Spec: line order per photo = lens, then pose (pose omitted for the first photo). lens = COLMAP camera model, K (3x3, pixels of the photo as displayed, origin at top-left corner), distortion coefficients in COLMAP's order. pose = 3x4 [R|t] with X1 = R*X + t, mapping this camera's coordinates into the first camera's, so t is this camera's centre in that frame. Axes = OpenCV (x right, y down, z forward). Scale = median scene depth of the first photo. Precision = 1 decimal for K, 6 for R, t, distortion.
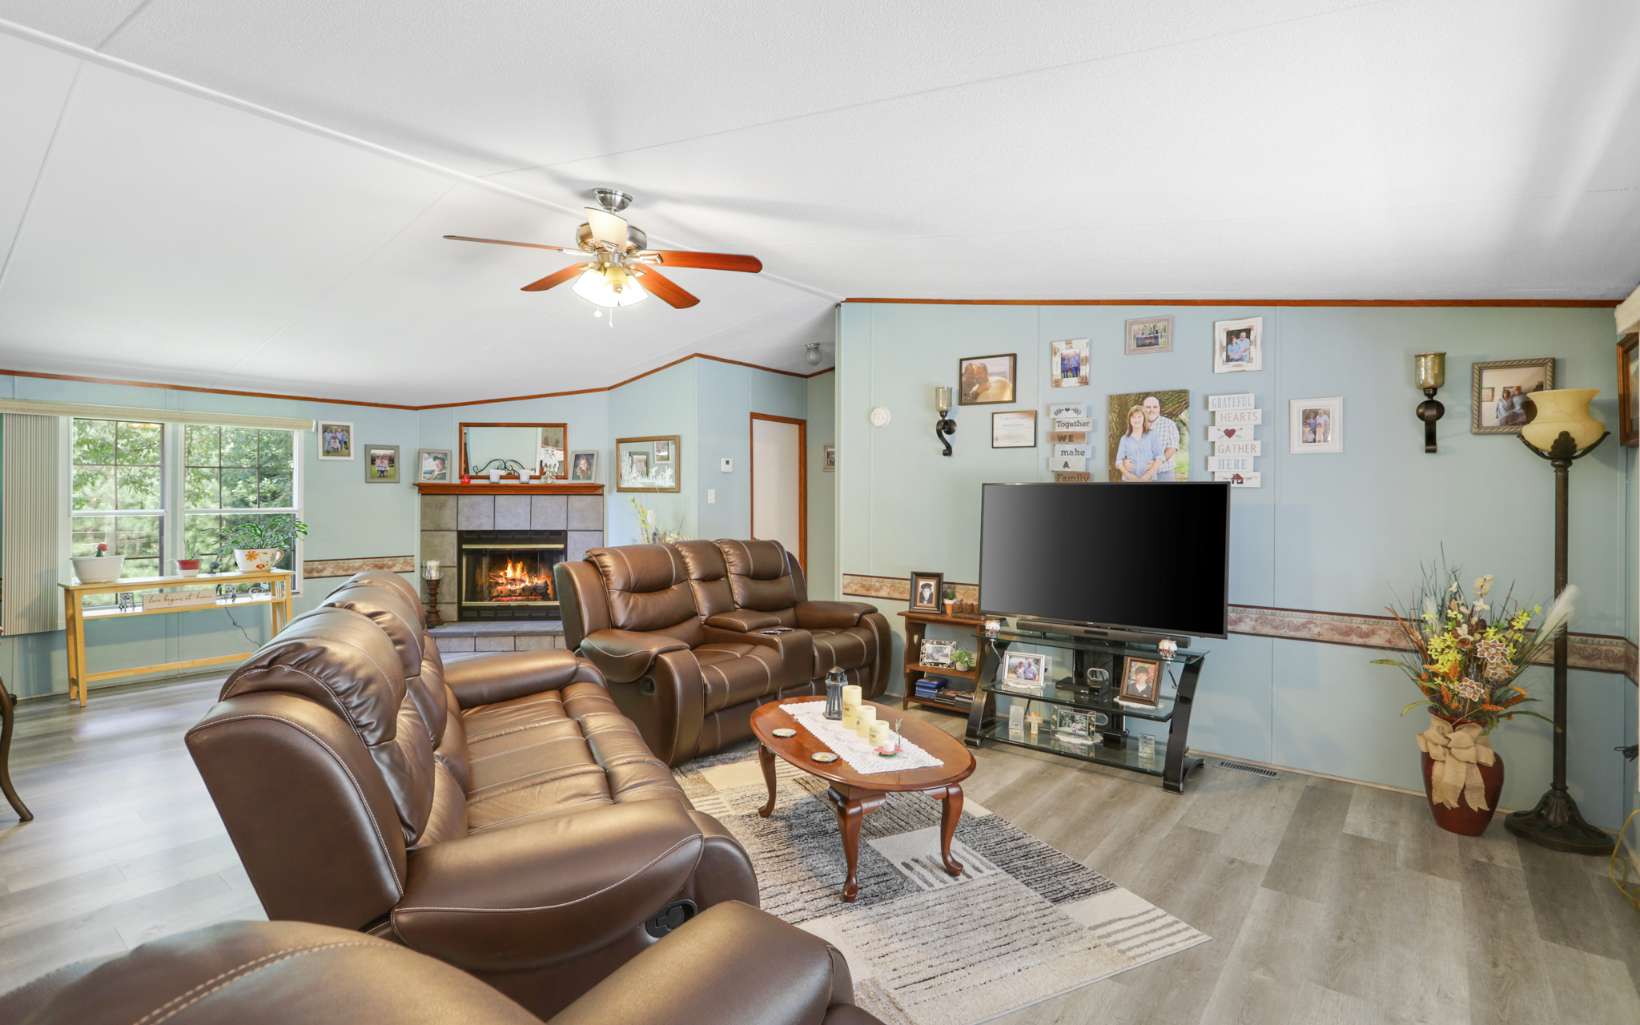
lens RADIAL K [[781.7, 0, 822.6], [0, 781.7, 502.8], [0, 0, 1]] dist [-0.002526, 0.001241]
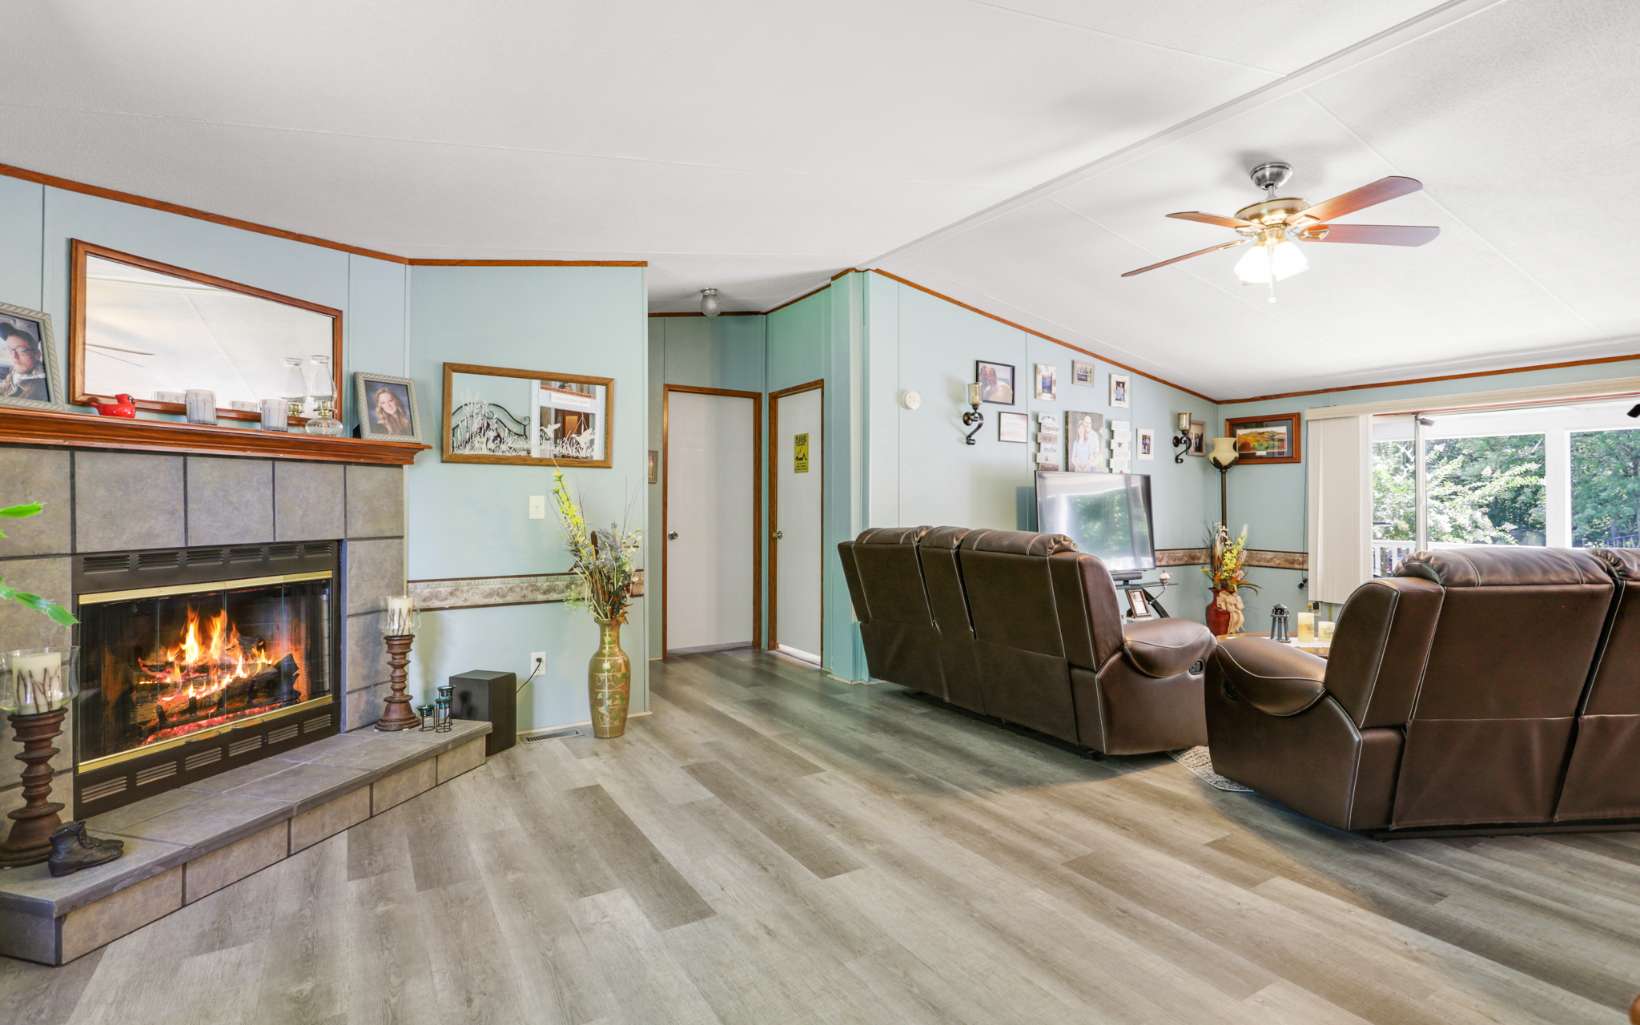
lens RADIAL K [[781.7, 0, 827.9], [0, 781.7, 498.0], [0, 0, 1]] dist [-0.002526, 0.001241]
pose [[0.341198, 0.002477, 0.939988, -0.675010], [0.002922, 0.999989, -0.003696, 0.013221], [-0.939987, 0.004007, 0.341187, 0.576288]]
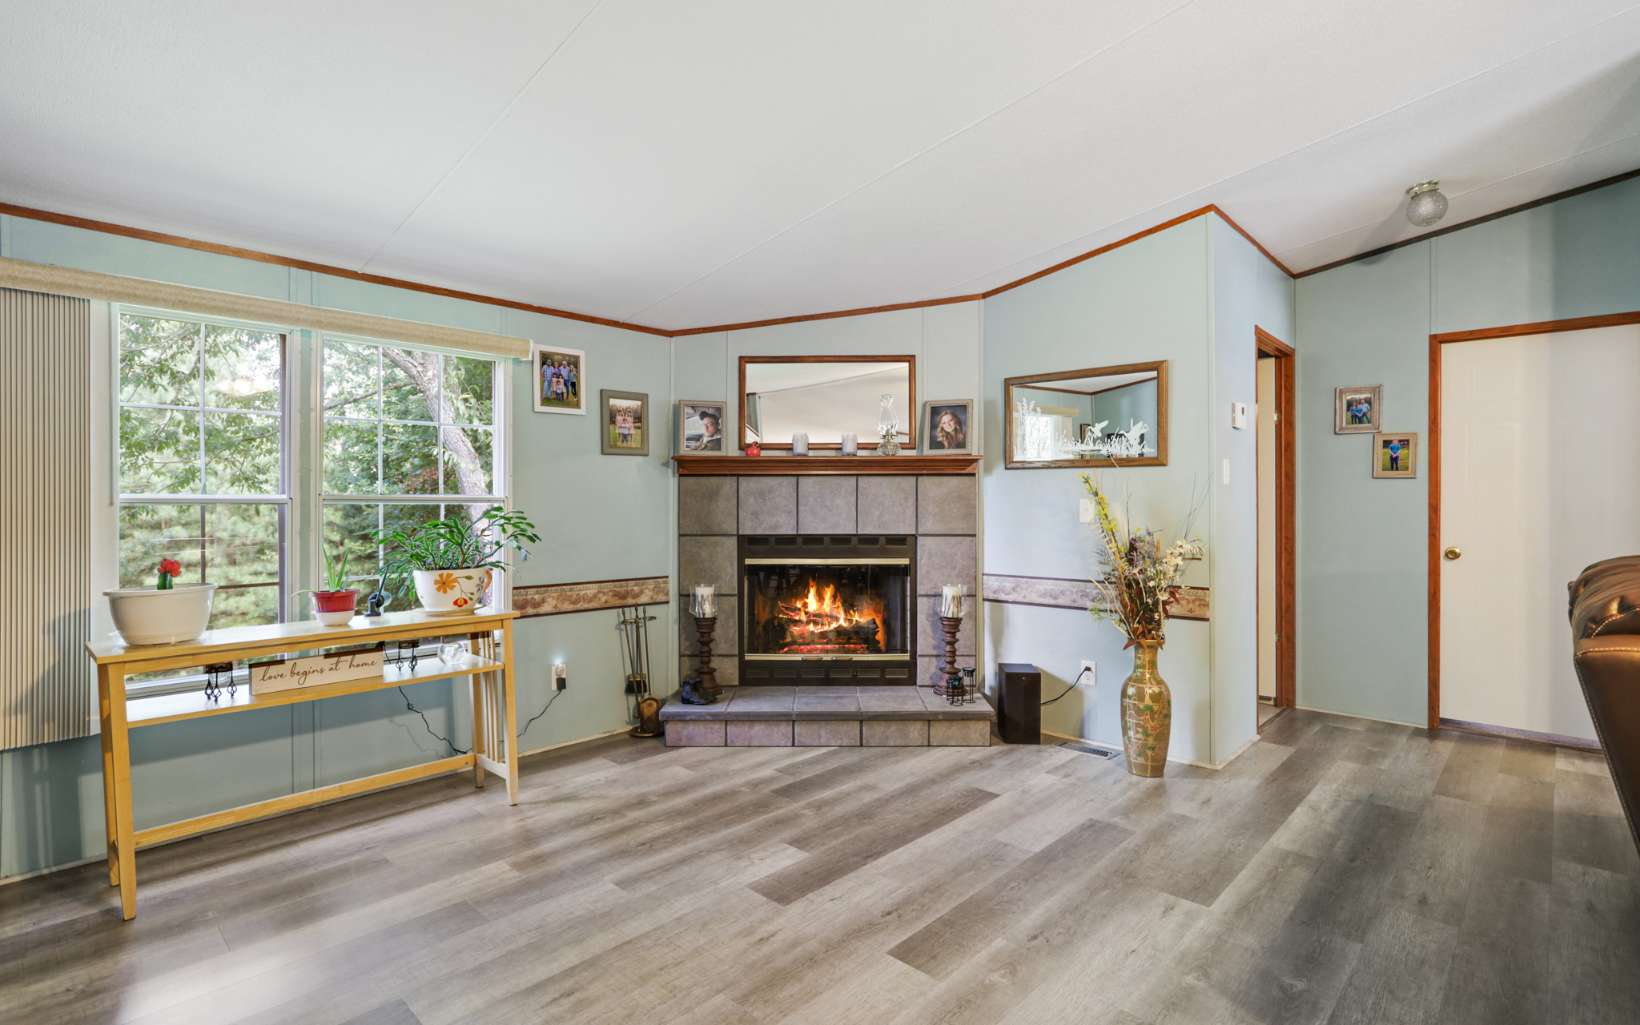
lens RADIAL K [[781.7, 0, 817.3], [0, 781.7, 507.9], [0, 0, 1]] dist [-0.002526, 0.001241]
pose [[0.995502, -0.003042, -0.094697, -0.349782], [0.002868, 0.999994, -0.001969, 0.015952], [0.094702, 0.001688, 0.995504, 0.406542]]
